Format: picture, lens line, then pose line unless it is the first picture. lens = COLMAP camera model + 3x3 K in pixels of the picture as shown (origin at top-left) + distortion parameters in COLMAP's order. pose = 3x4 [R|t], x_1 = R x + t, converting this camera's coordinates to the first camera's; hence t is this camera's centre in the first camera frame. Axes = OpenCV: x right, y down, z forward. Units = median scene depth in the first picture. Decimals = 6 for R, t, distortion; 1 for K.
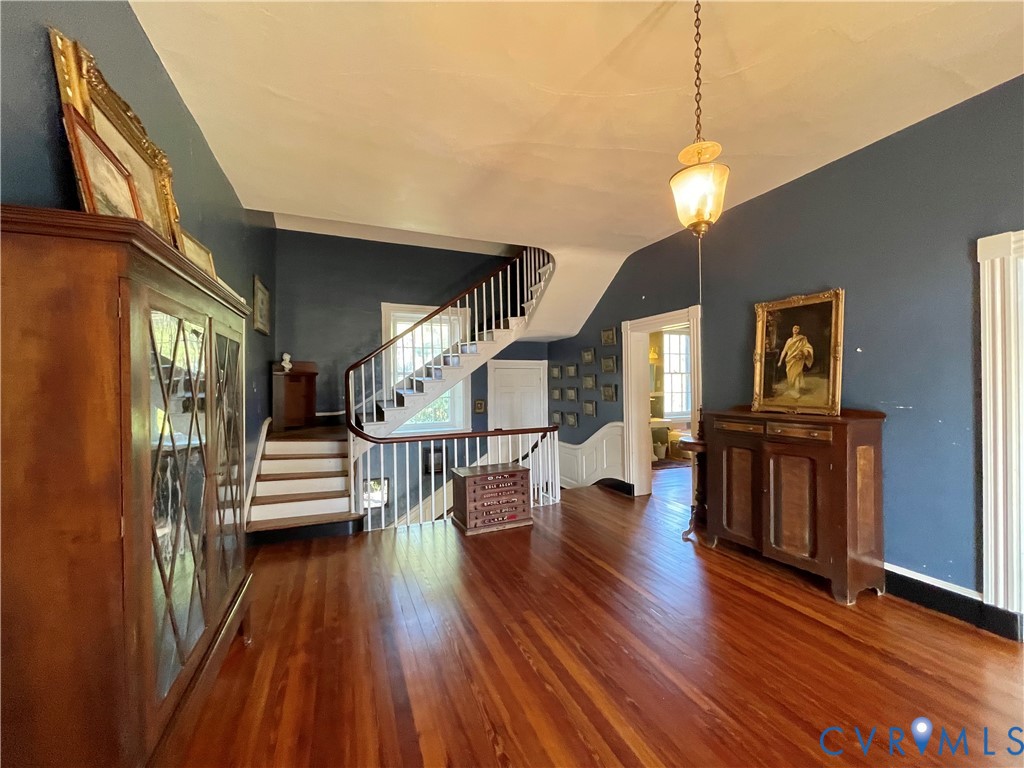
lens RADIAL K [[409.4, 0, 510.5], [0, 409.4, 385.2], [0, 0, 1]] dist [-0.002157, -0.000987]
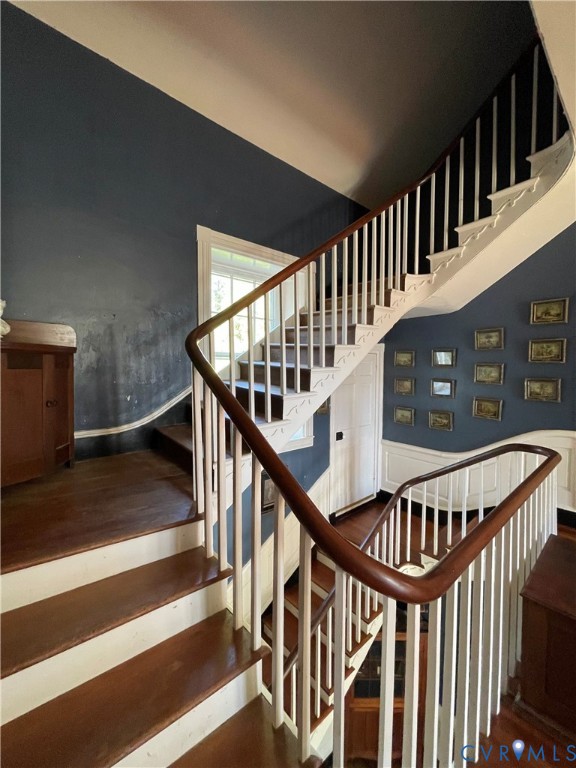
lens RADIAL K [[307.1, 0, 271.4], [0, 307.1, 379.7], [0, 0, 1]] dist [-0.002157, -0.000987]
pose [[0.958023, 0.004351, 0.286657, -0.255351], [-0.016119, 0.999121, 0.038705, -0.008454], [-0.286237, -0.041701, 0.957251, 0.424520]]
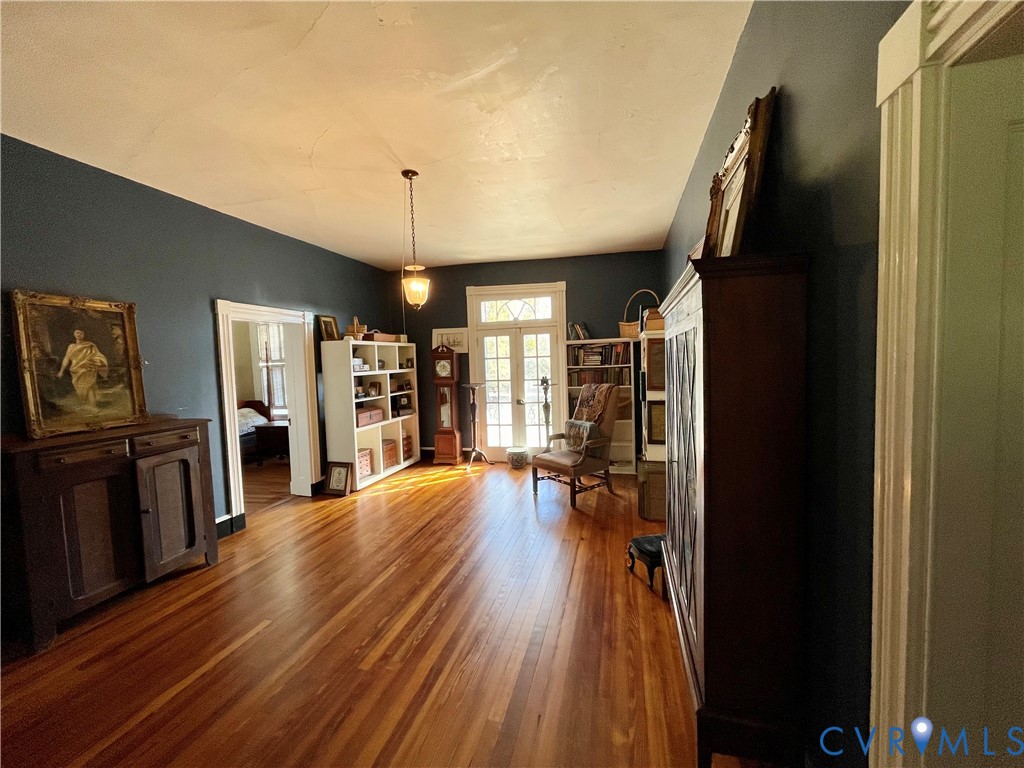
lens RADIAL K [[409.4, 0, 511.7], [0, 409.4, 384.6], [0, 0, 1]] dist [-0.002157, -0.000987]
pose [[-0.795247, 0.001780, 0.606283, -0.631597], [0.040194, 0.997950, 0.049792, -0.042240], [-0.604952, 0.063966, -0.793688, 1.300386]]
